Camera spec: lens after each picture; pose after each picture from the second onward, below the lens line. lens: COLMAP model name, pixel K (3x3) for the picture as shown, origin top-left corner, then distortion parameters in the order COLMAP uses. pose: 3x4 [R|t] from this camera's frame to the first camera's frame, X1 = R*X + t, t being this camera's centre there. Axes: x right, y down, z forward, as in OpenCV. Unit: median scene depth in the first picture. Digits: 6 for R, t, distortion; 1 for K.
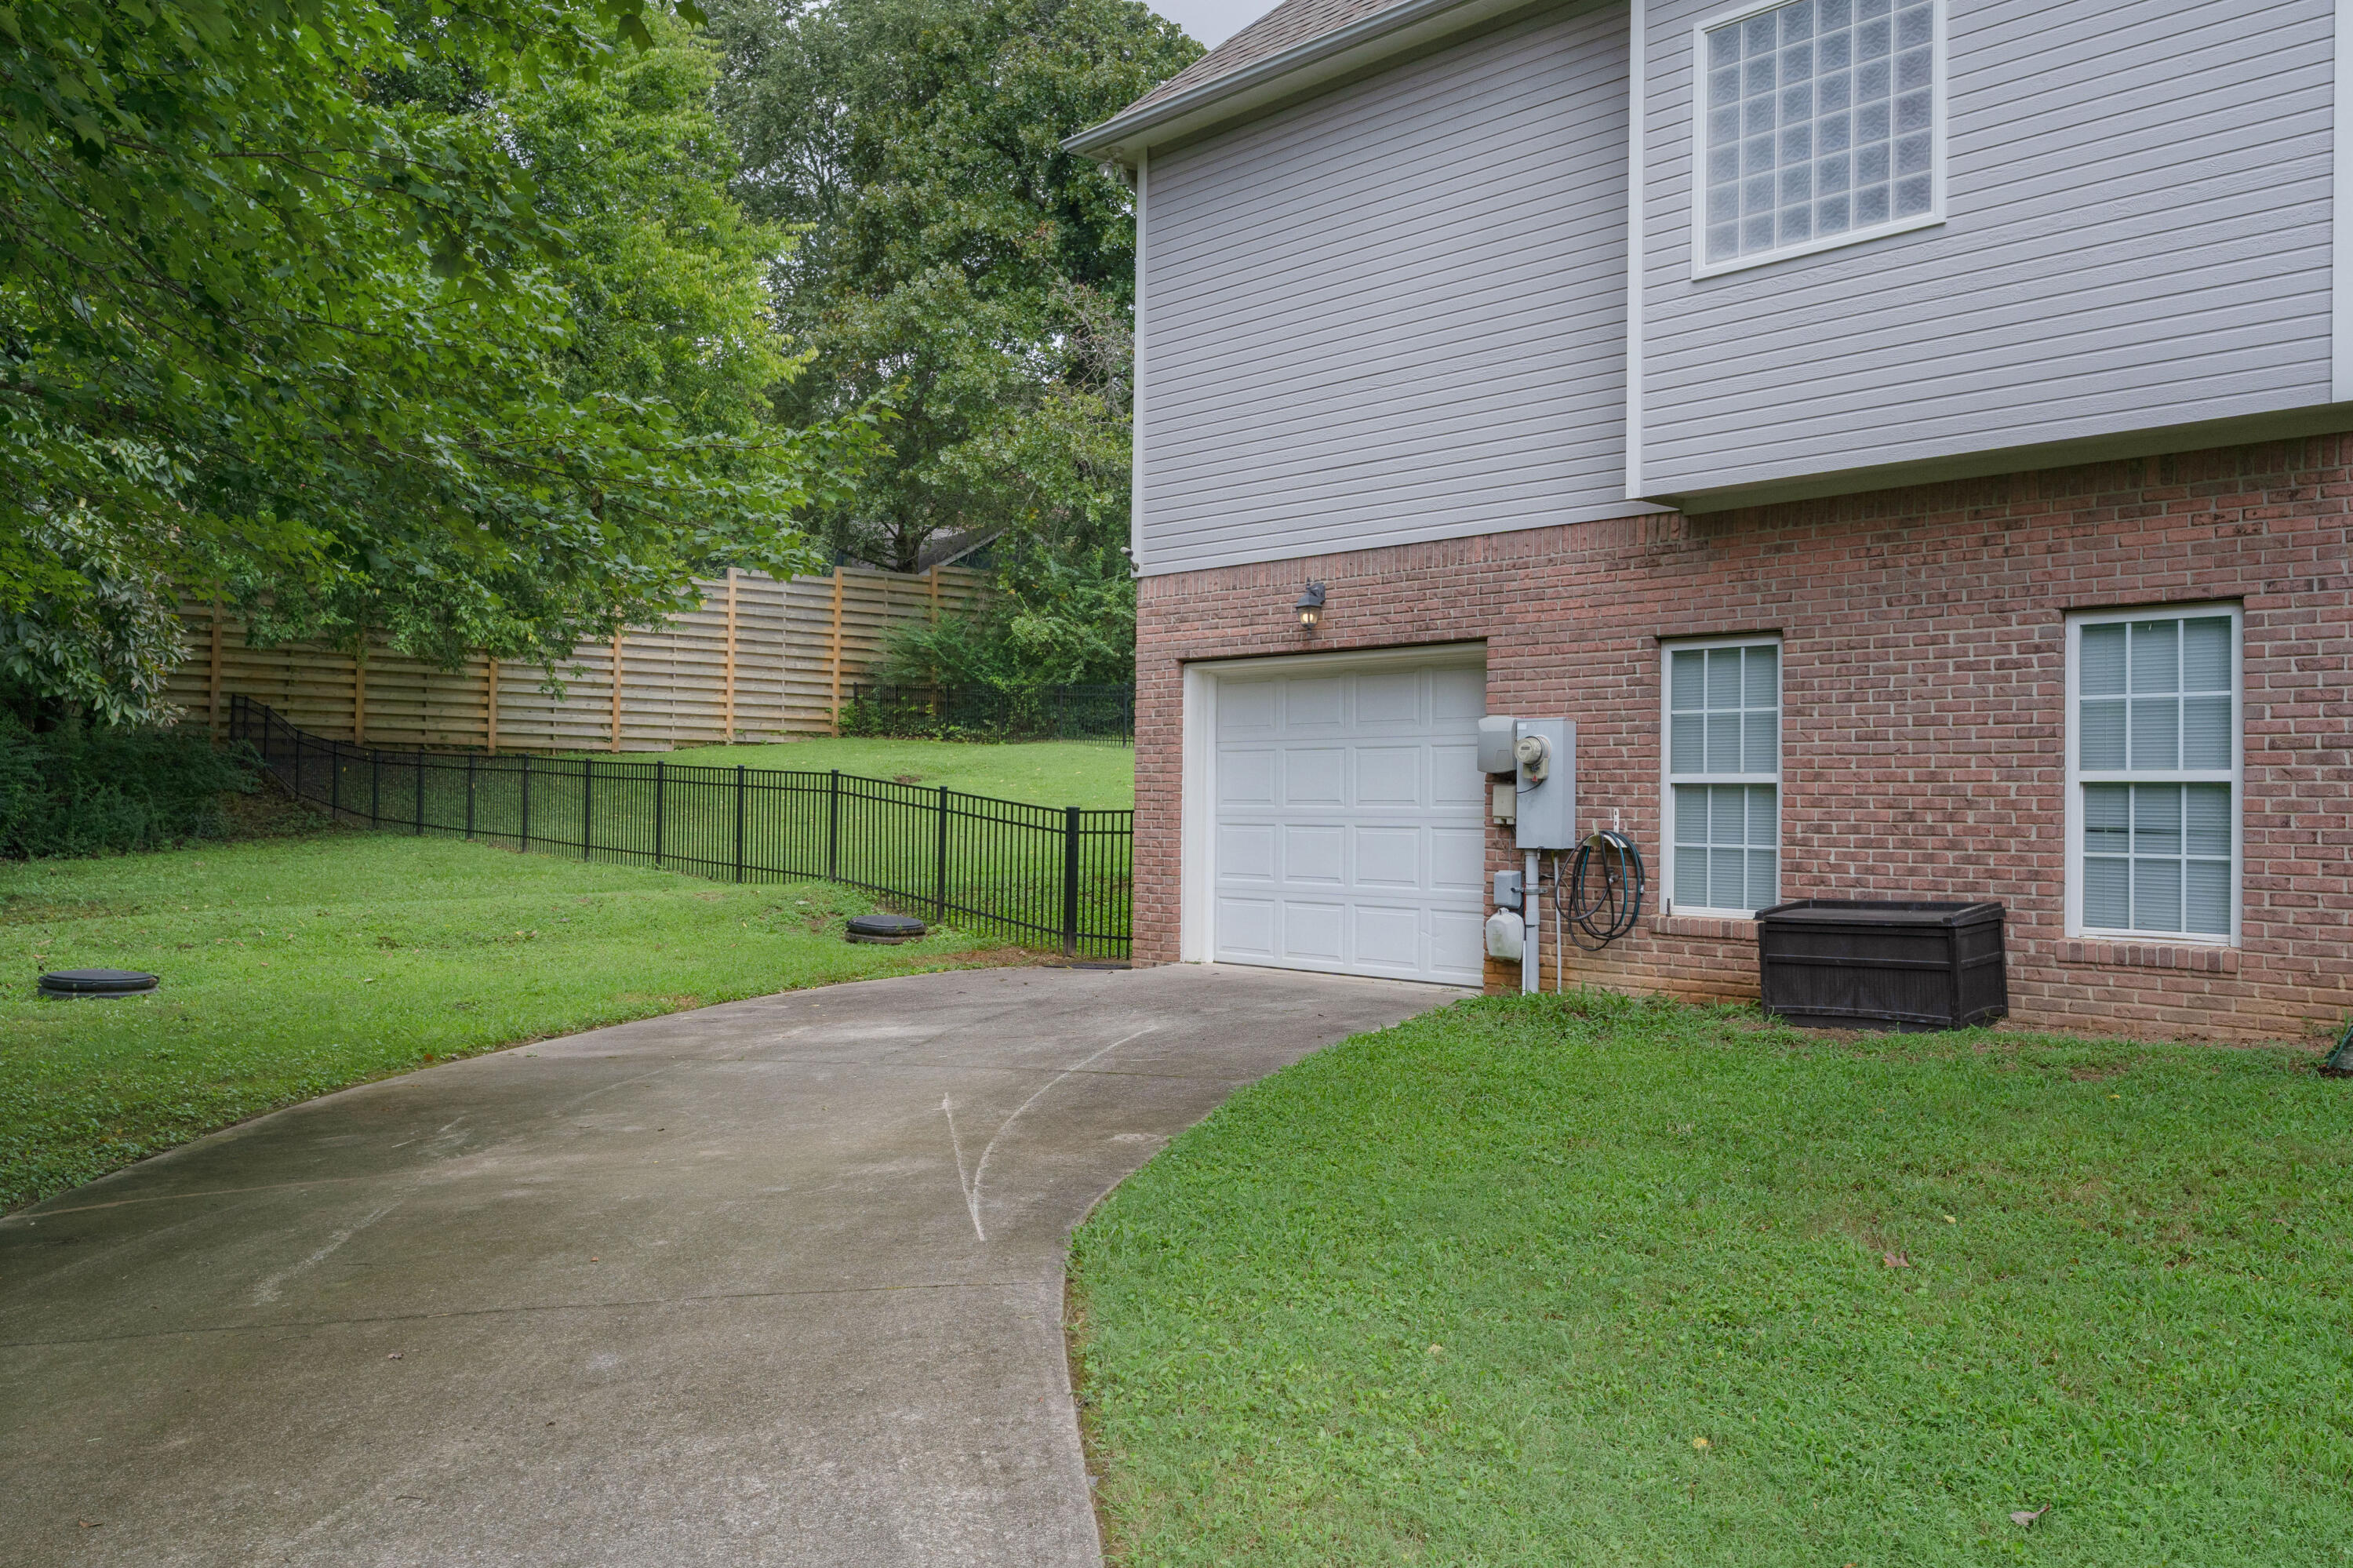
lens RADIAL K [[1888.9, 0, 1178.4], [0, 1888.9, 785.2], [0, 0, 1]] dist [-0.010786, 0.001605]
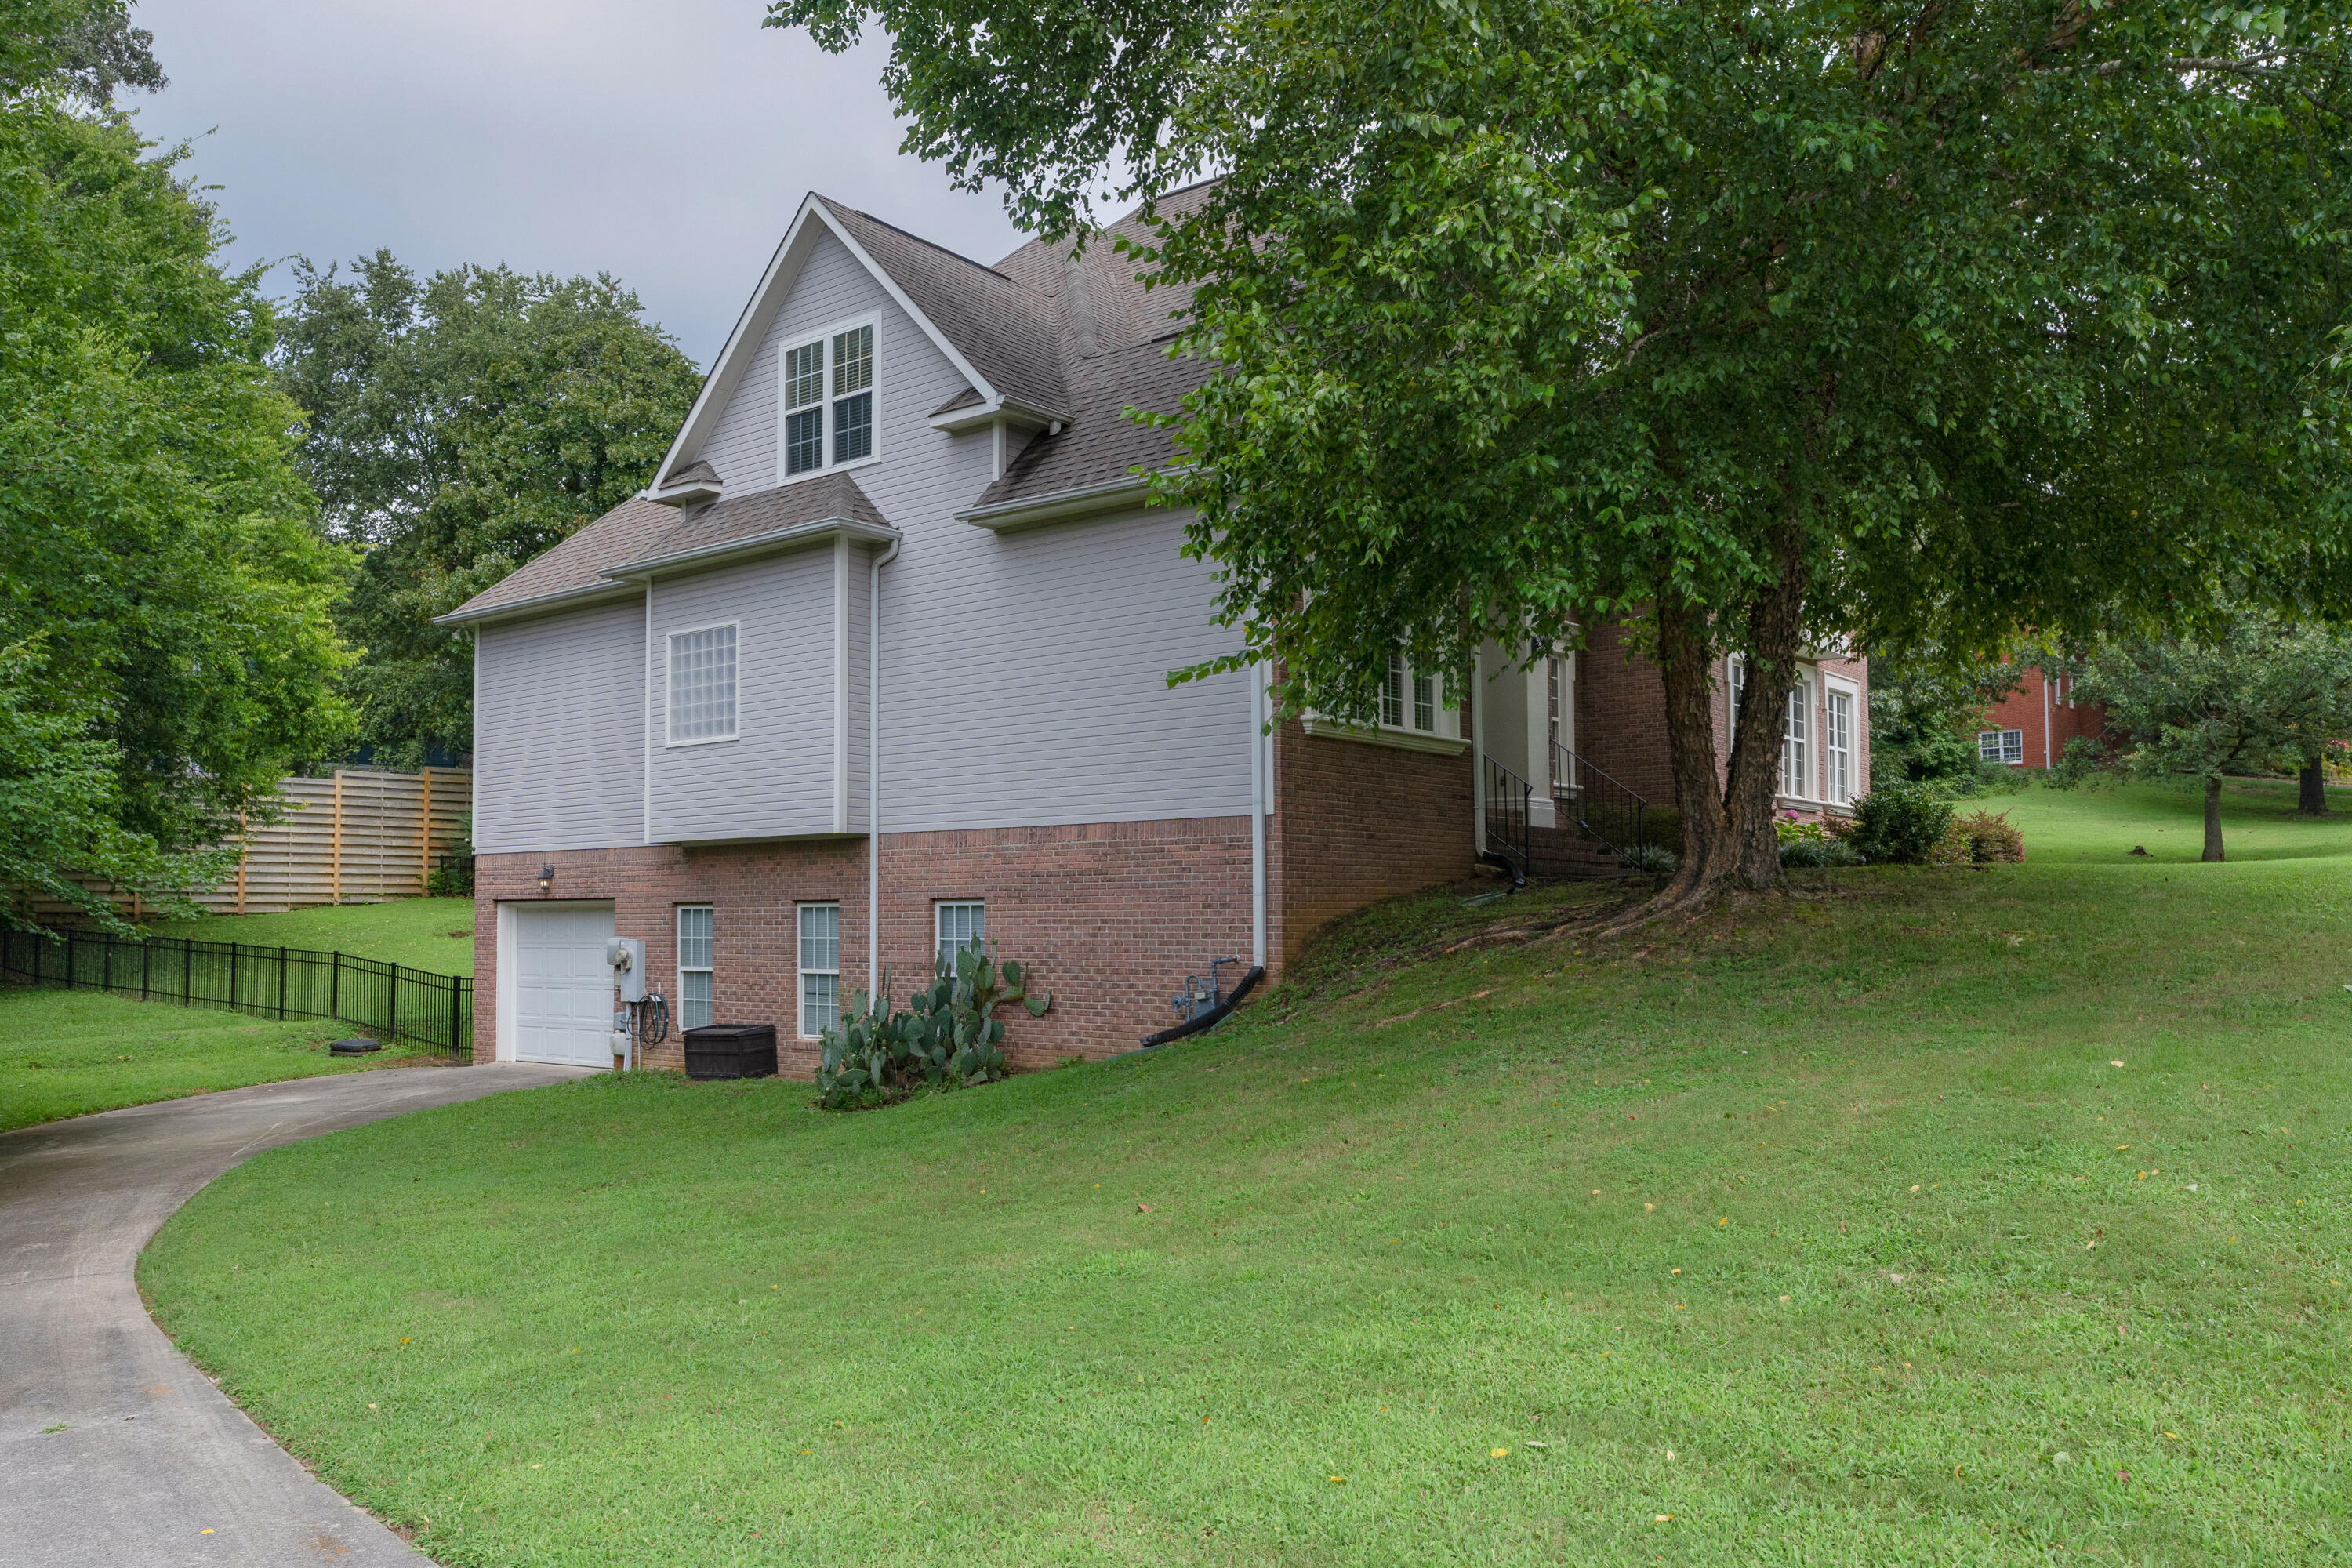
lens RADIAL K [[1684.2, 0, 1139.0], [0, 1684.2, 851.6], [0, 0, 1]] dist [-0.011292, 0.002293]
pose [[0.985201, -0.013359, 0.170884, 0.219284], [0.017842, 0.999535, -0.024725, -0.038929], [-0.170474, 0.027408, 0.984981, -0.478365]]
